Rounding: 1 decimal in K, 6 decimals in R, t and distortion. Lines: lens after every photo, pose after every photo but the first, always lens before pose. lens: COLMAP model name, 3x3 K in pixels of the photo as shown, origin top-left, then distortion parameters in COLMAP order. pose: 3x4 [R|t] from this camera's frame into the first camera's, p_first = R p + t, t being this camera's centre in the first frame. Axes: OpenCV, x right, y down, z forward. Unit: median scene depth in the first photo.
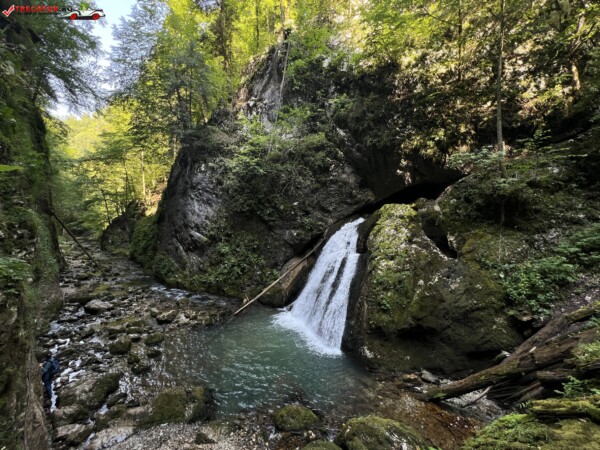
lens RADIAL K [[240.3, 0, 300.5], [0, 240.3, 225.8], [0, 0, 1]] dist [-0.003891, 0.001255]
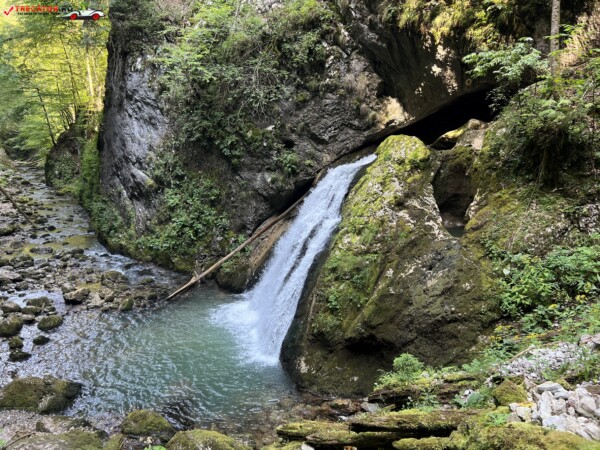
lens RADIAL K [[453.6, 0, 302.7], [0, 453.6, 227.6], [0, 0, 1]] dist [0.053104, -0.064109]
pose [[0.974409, 0.036604, -0.221782, 0.330572], [0.008029, 0.980356, 0.197075, -0.074953], [0.224639, -0.193812, 0.954973, -0.111775]]
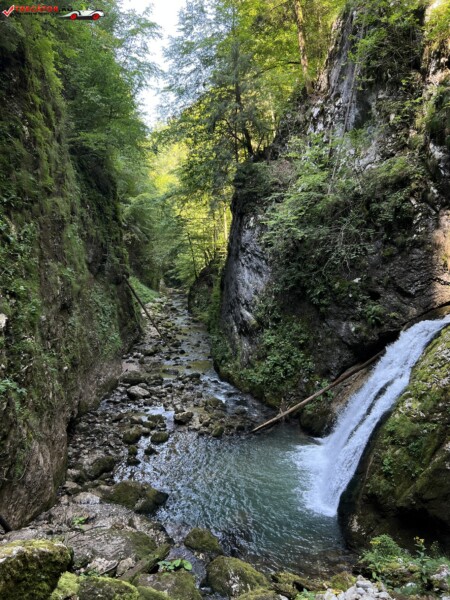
lens RADIAL K [[453.6, 0, 219.7], [0, 453.6, 301.6], [0, 0, 1]] dist [0.053104, -0.064109]
pose [[0.774605, 0.039807, -0.631191, 0.473603], [0.014614, 0.996624, 0.080787, -0.144260], [0.632277, -0.071802, 0.771408, -0.149730]]
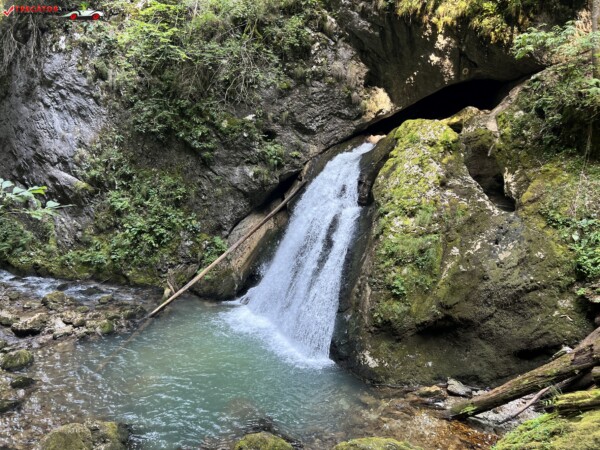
lens RADIAL K [[453.6, 0, 304.2], [0, 453.6, 228.5], [0, 0, 1]] dist [0.053104, -0.064109]
pose [[0.995480, -0.029452, 0.090290, 0.001567], [0.013462, 0.984860, 0.172831, -0.021655], [-0.094013, -0.170834, 0.980804, -0.077146]]
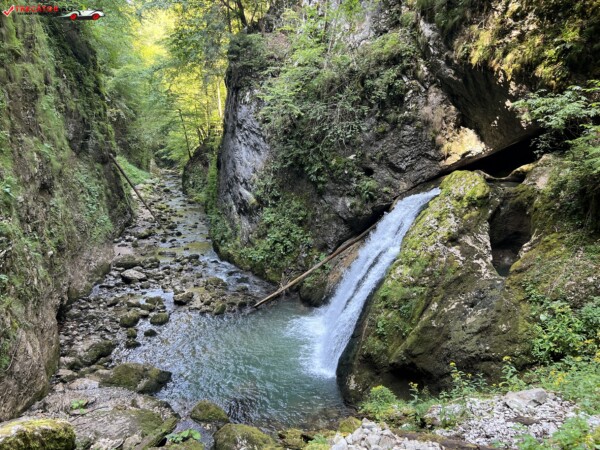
lens RADIAL K [[453.6, 0, 299.6], [0, 453.6, 226.6], [0, 0, 1]] dist [0.053104, -0.064109]
pose [[0.876610, 0.074191, -0.475448, 0.467024], [0.013819, 0.983754, 0.178986, -0.133713], [0.481004, -0.163471, 0.861344, -0.151274]]
